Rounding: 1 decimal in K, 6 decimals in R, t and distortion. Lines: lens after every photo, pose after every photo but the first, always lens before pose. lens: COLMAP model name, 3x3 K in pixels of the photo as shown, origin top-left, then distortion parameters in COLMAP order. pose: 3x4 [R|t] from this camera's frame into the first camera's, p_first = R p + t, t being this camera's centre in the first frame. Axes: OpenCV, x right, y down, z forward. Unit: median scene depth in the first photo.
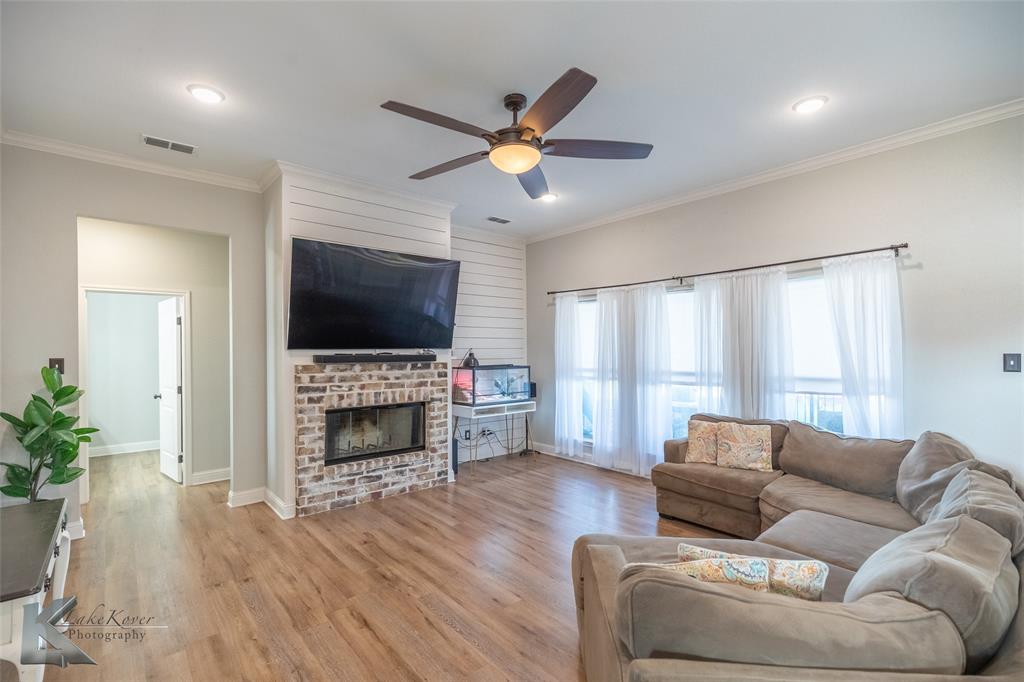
lens RADIAL K [[464.3, 0, 514.5], [0, 464.3, 346.1], [0, 0, 1]] dist [0.005530, -0.000347]
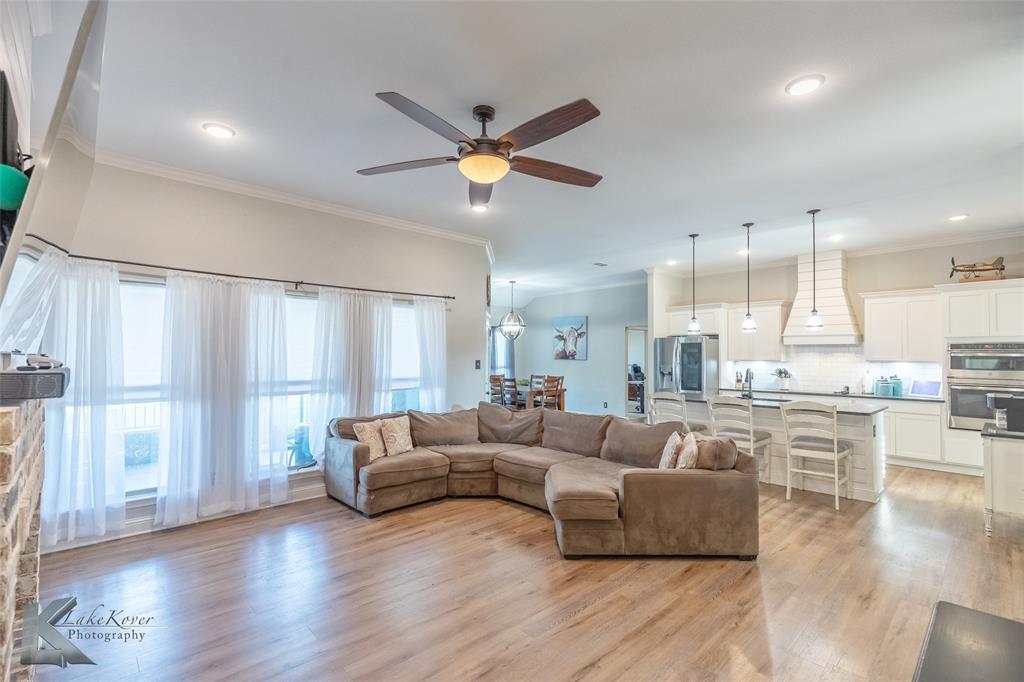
lens RADIAL K [[464.3, 0, 508.8], [0, 464.3, 345.4], [0, 0, 1]] dist [0.005530, -0.000347]
pose [[-0.041439, 0.027454, 0.998764, -0.664105], [-0.009292, 0.999569, -0.027862, 0.005417], [-0.999098, -0.010435, -0.041166, 0.653201]]
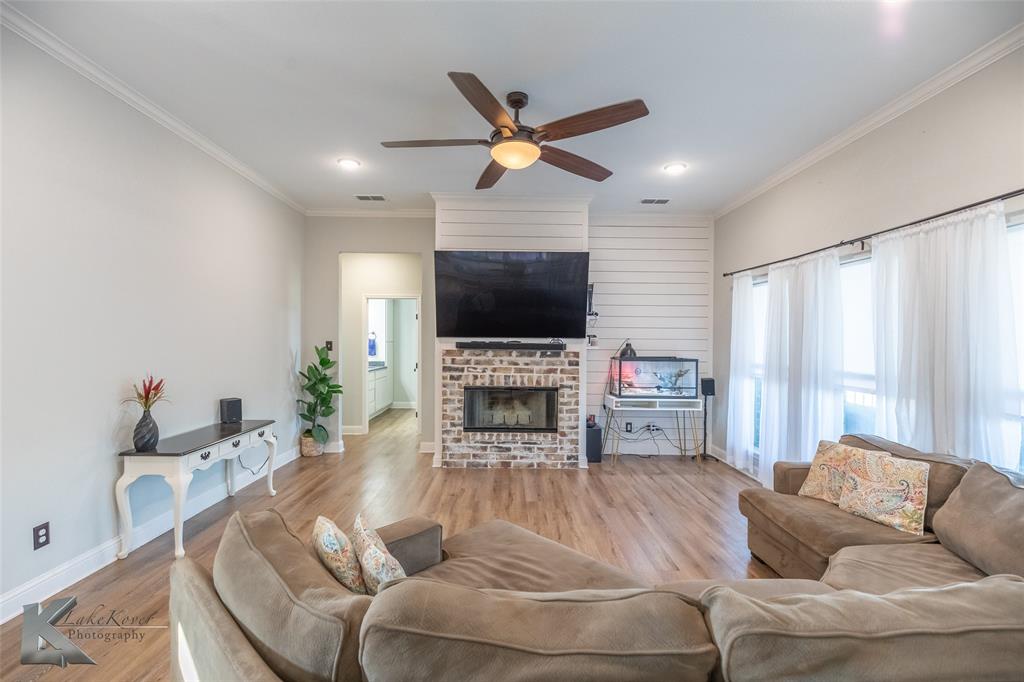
lens RADIAL K [[464.3, 0, 514.1], [0, 464.3, 344.5], [0, 0, 1]] dist [0.005530, -0.000347]
pose [[0.763718, 0.018465, -0.645286, 0.449153], [-0.008303, 0.999789, 0.018783, 0.001157], [0.645496, -0.008987, 0.763710, 0.131414]]
